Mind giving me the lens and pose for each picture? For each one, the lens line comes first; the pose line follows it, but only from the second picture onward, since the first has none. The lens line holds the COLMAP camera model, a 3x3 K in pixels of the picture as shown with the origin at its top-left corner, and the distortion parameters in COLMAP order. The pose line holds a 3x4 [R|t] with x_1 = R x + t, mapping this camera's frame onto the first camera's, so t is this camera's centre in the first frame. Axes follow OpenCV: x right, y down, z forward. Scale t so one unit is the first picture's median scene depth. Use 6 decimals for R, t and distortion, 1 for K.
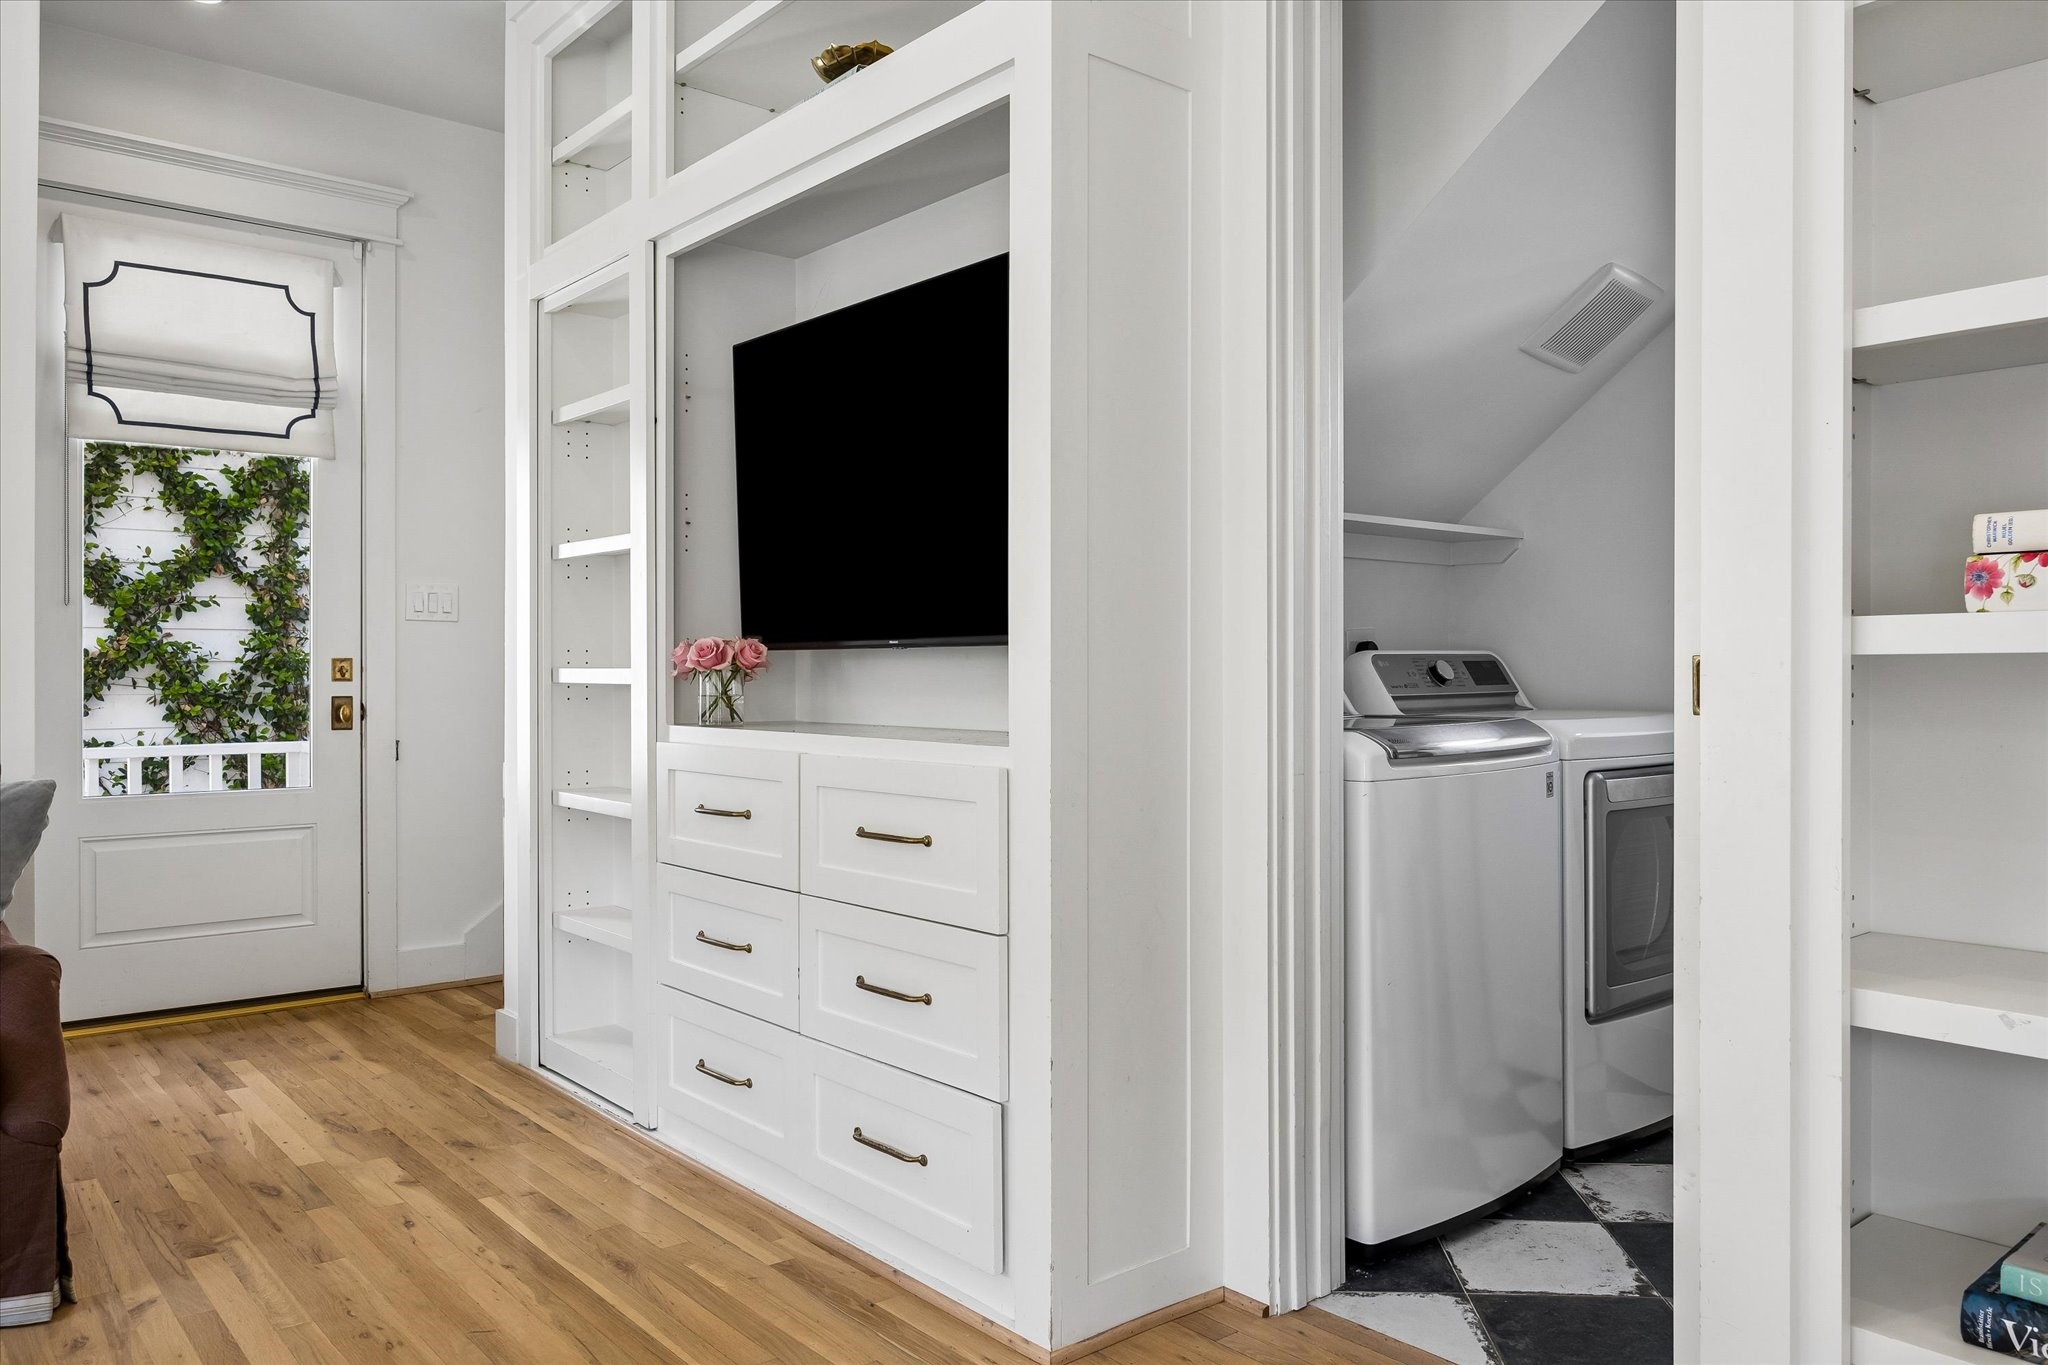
lens RADIAL K [[1461.4, 0, 1024.0], [0, 1461.4, 682.5], [0, 0, 1]] dist [0.000727, -0.000677]
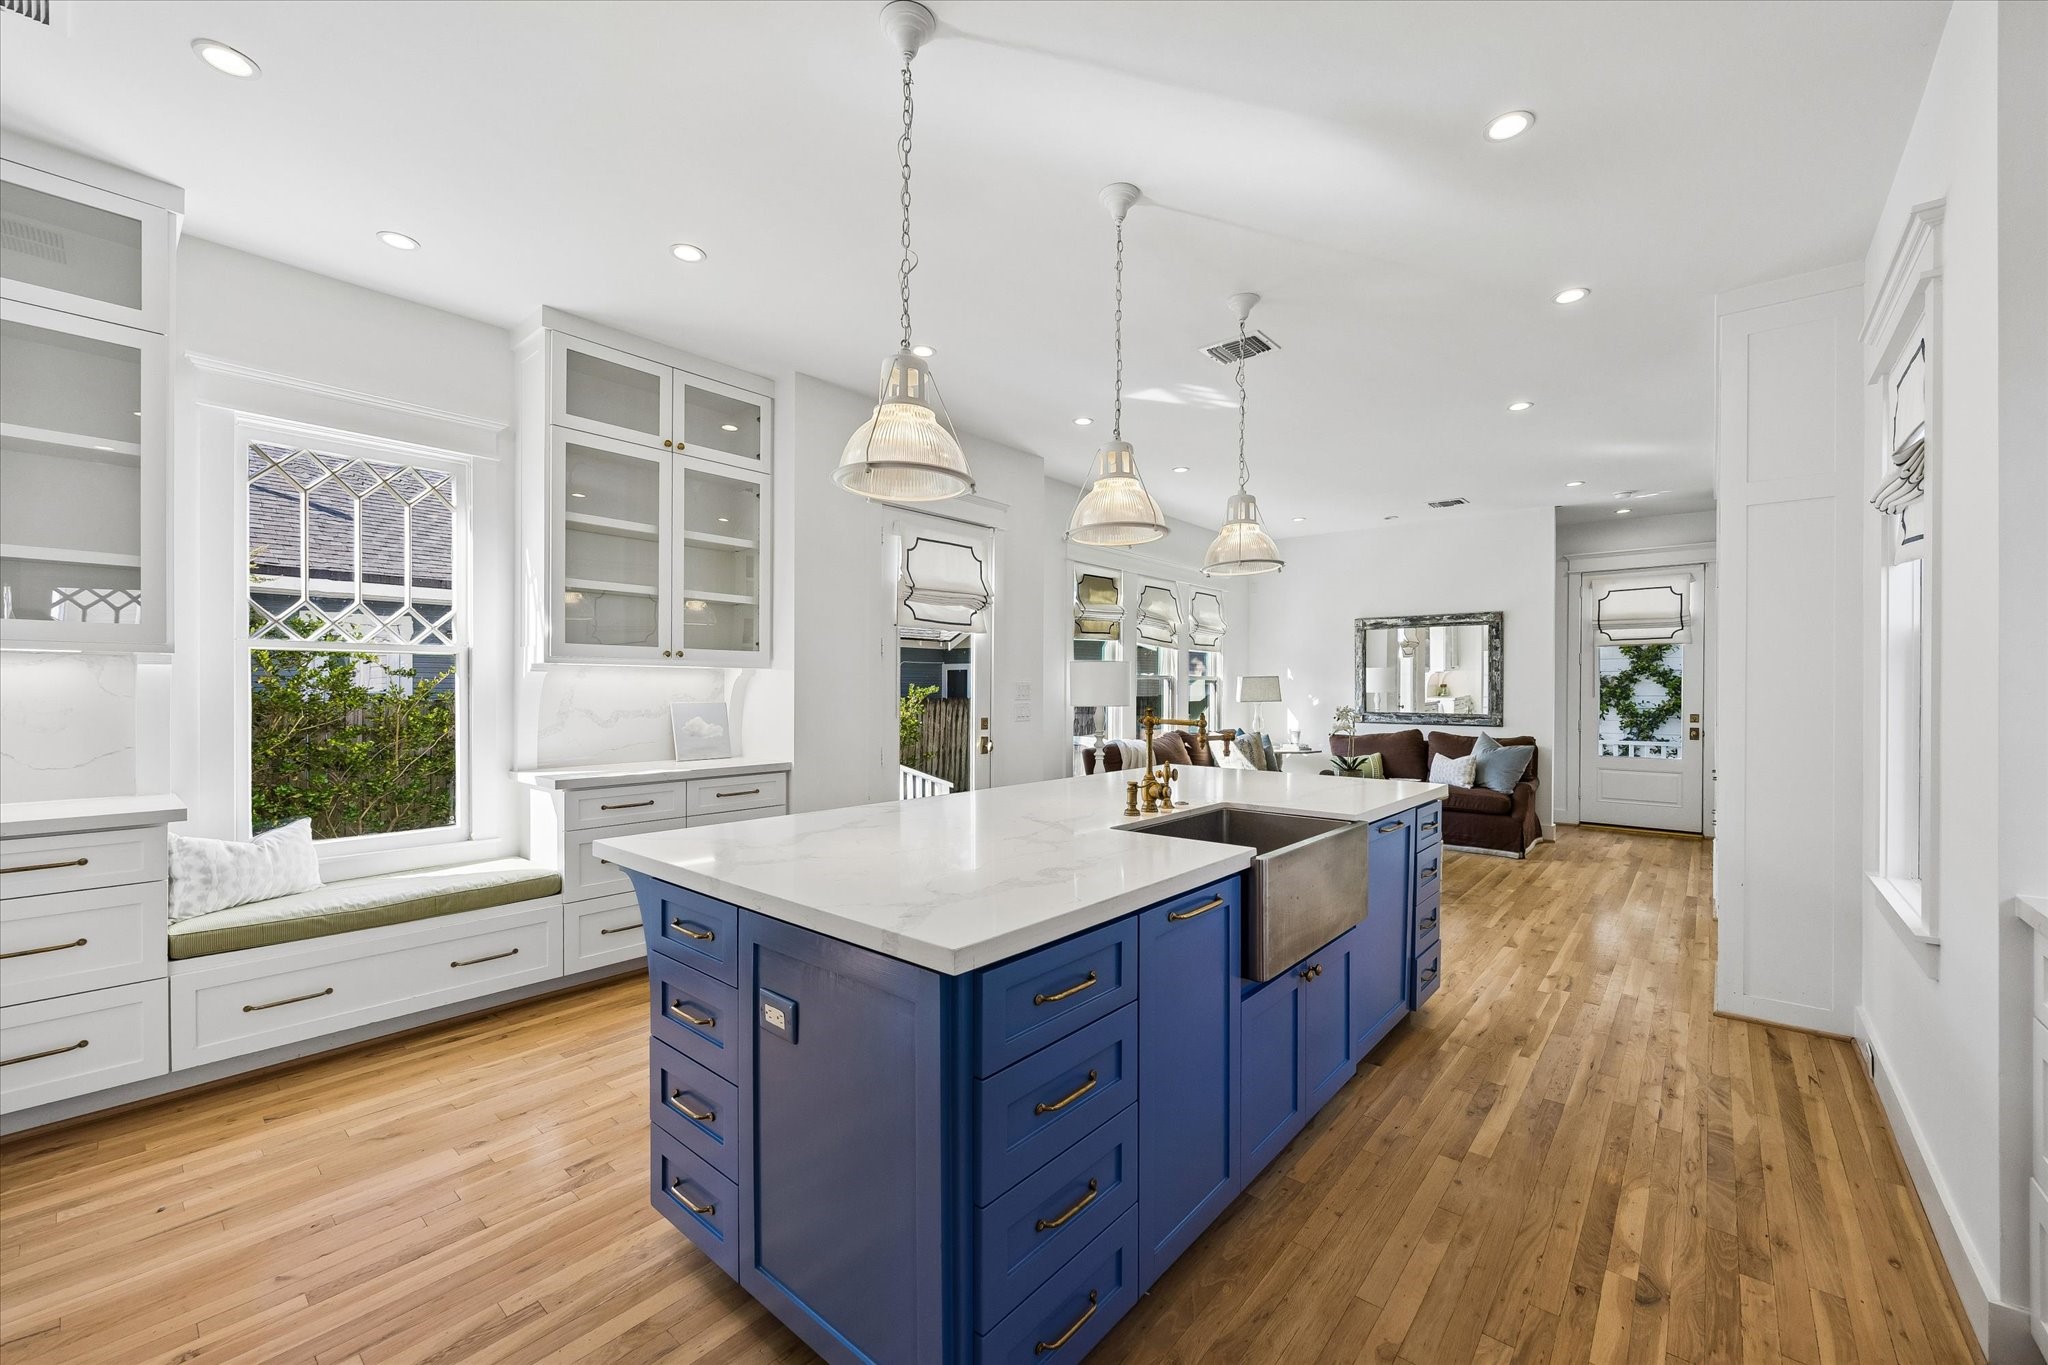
lens RADIAL K [[814.5, 0, 1023.1], [0, 814.5, 697.2], [0, 0, 1]] dist [0.000707, 0.000003]
pose [[0.154210, 0.009668, -0.987991, 1.051906], [-0.007015, 0.999938, 0.008690, -0.064516], [0.988013, 0.005591, 0.154268, -0.610555]]
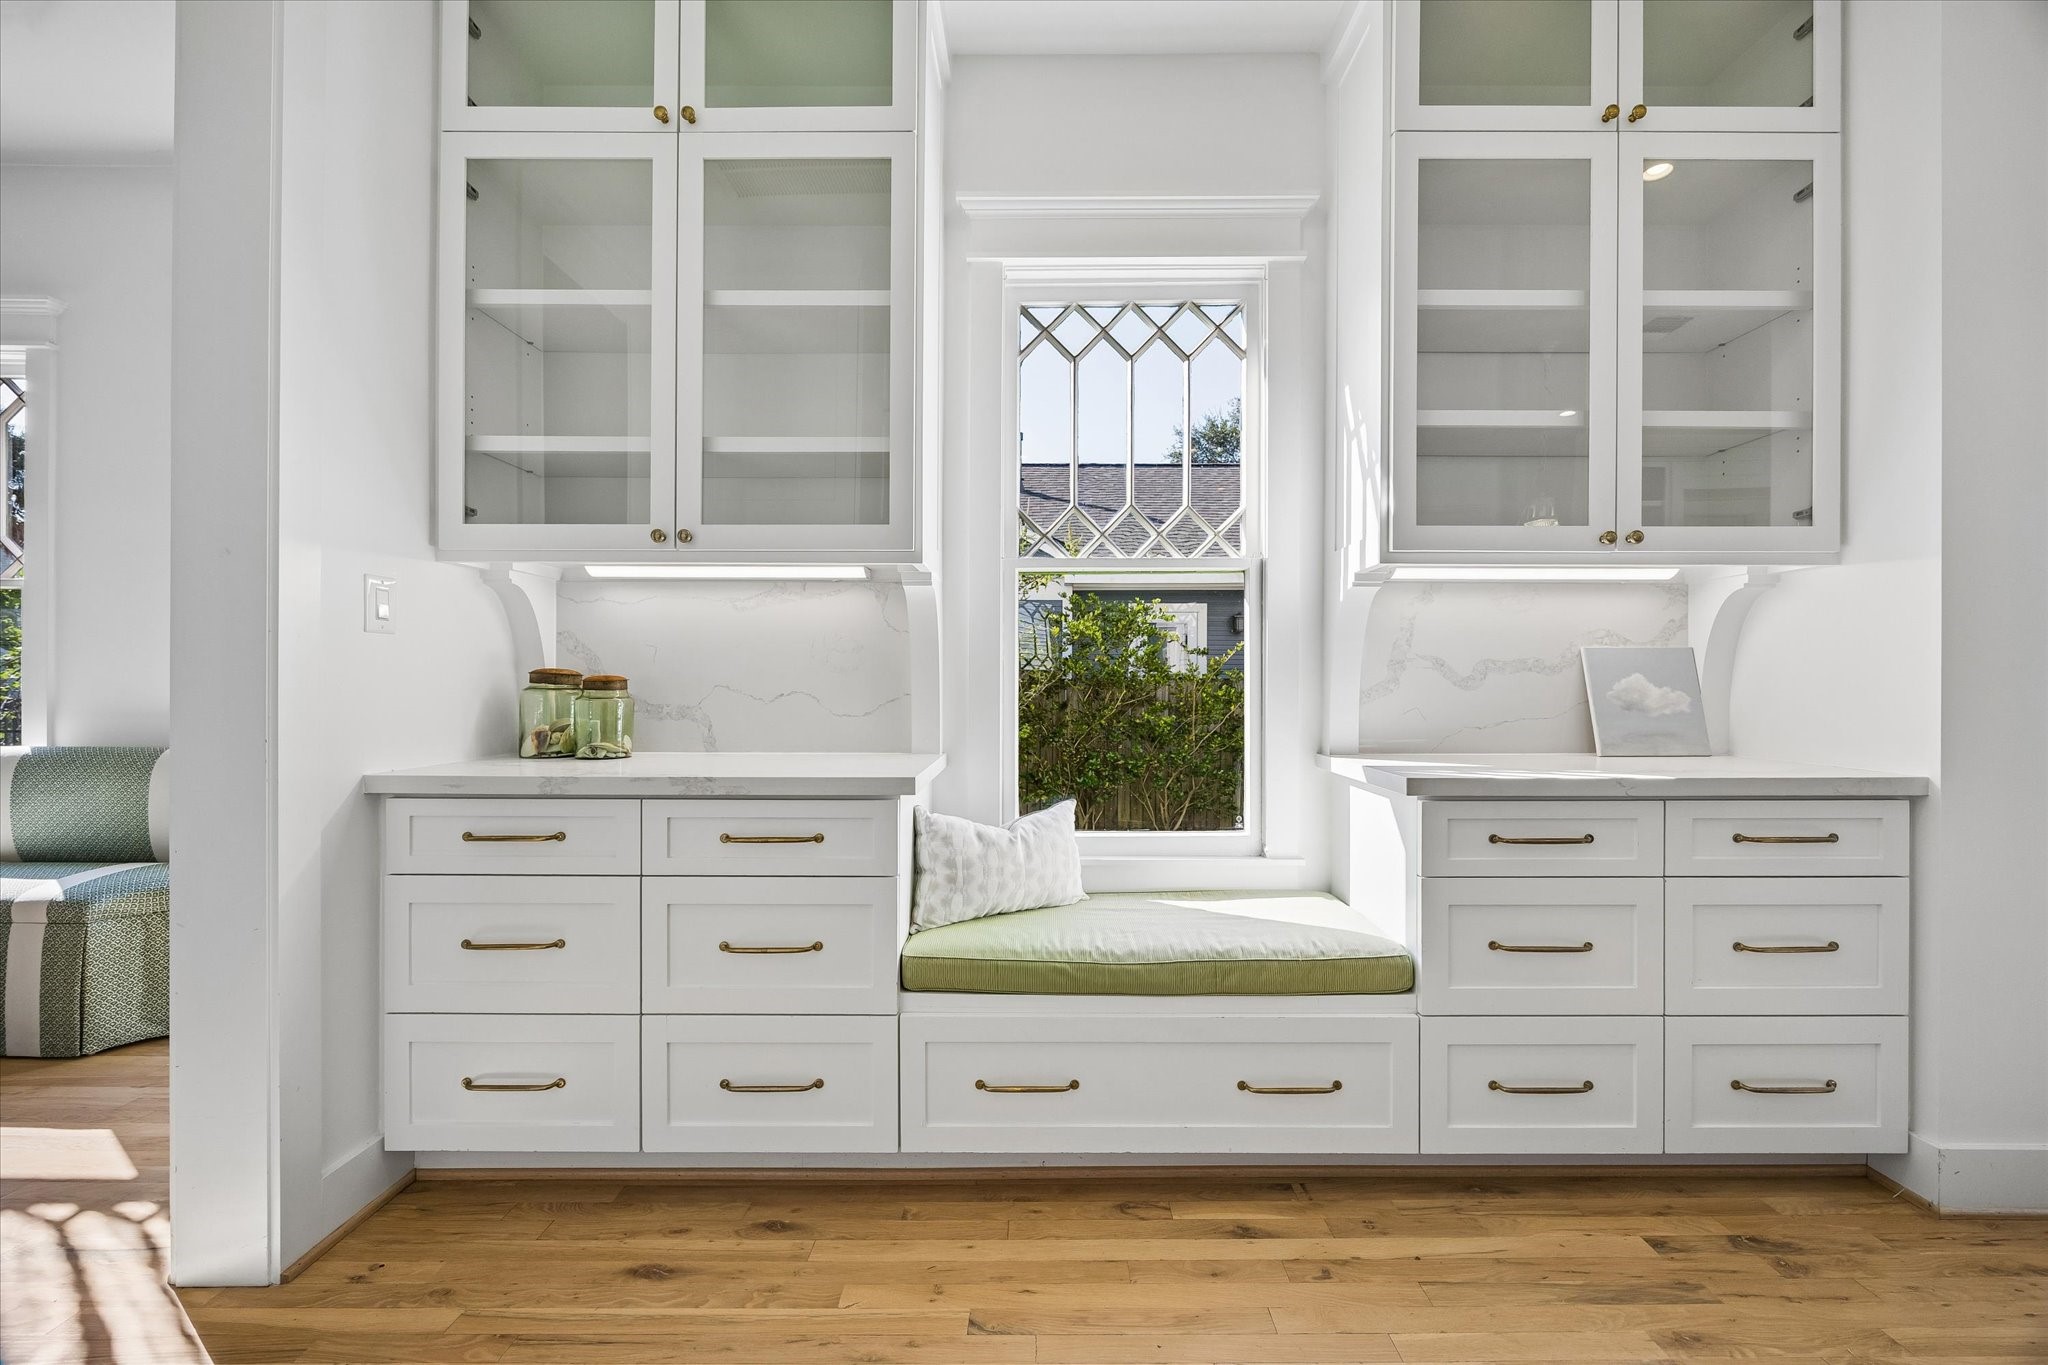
lens RADIAL K [[793.3, 0, 1035.3], [0, 793.3, 676.8], [0, 0, 1]] dist [-0.001519, -0.000441]
pose [[-0.648995, -0.004389, -0.760780, 0.597478], [-0.004705, 0.999987, -0.001755, -0.020210], [0.760779, 0.002441, -0.649007, -0.835469]]
